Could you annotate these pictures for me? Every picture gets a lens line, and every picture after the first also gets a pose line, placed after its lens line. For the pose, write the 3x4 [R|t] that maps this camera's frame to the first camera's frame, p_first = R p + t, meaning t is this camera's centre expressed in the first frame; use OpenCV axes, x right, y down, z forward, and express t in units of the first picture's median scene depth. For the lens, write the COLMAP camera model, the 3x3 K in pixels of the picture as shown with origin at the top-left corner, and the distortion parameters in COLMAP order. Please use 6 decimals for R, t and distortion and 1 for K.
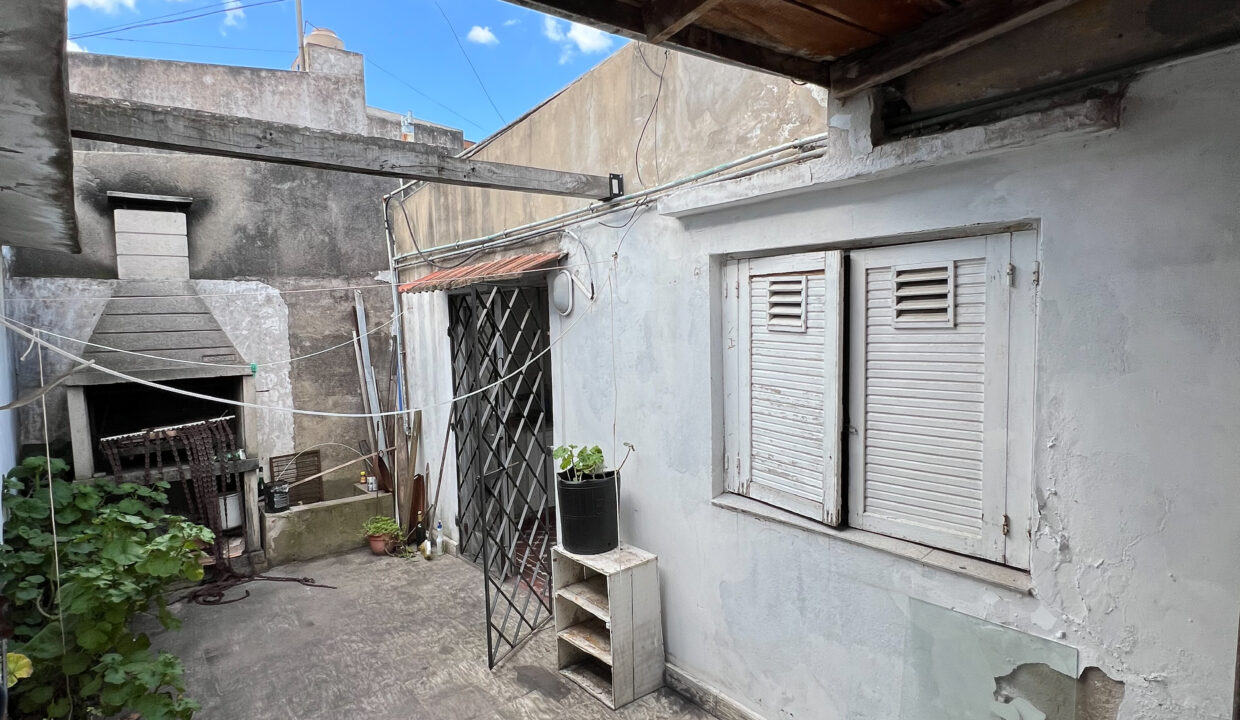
lens RADIAL K [[668.7, 0, 610.9], [0, 668.7, 361.2], [0, 0, 1]] dist [0.000772, 0.000545]
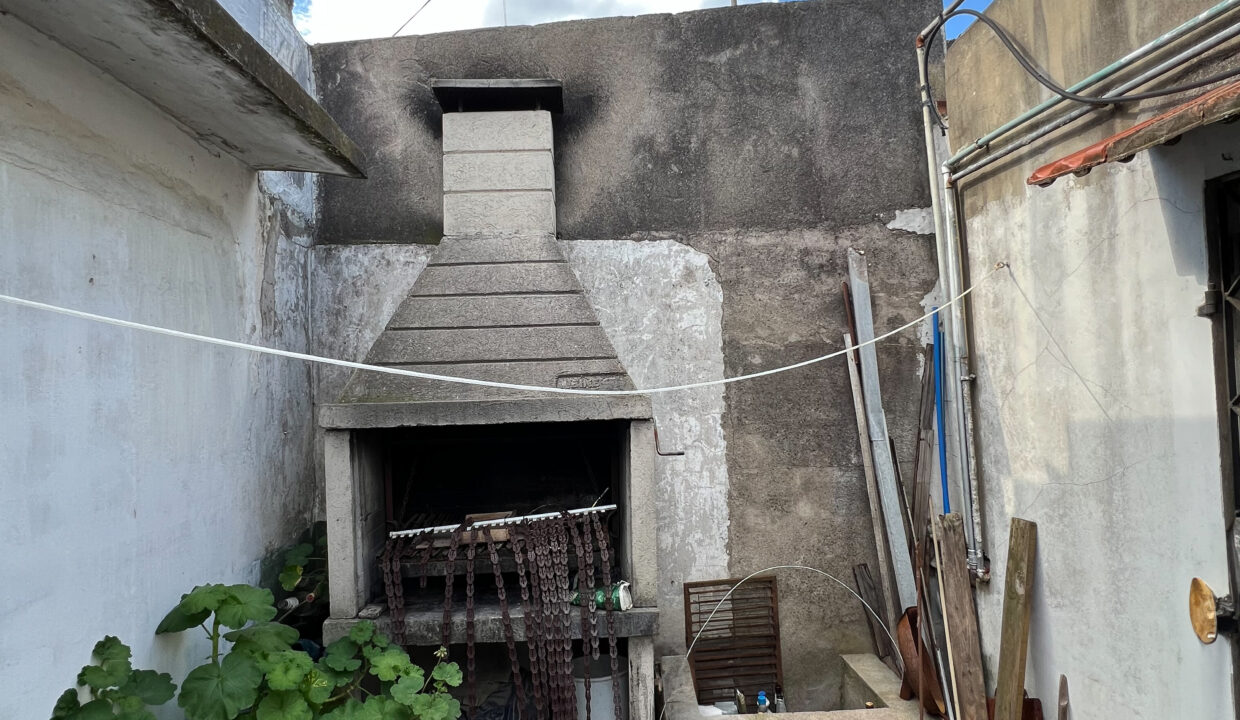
lens RADIAL K [[668.7, 0, 610.9], [0, 668.7, 361.2], [0, 0, 1]] dist [0.000772, 0.000545]
pose [[0.821390, -0.011419, -0.570252, -0.271624], [-0.027336, 0.997862, -0.059357, 0.008072], [0.569711, 0.064344, 0.819322, 0.555858]]
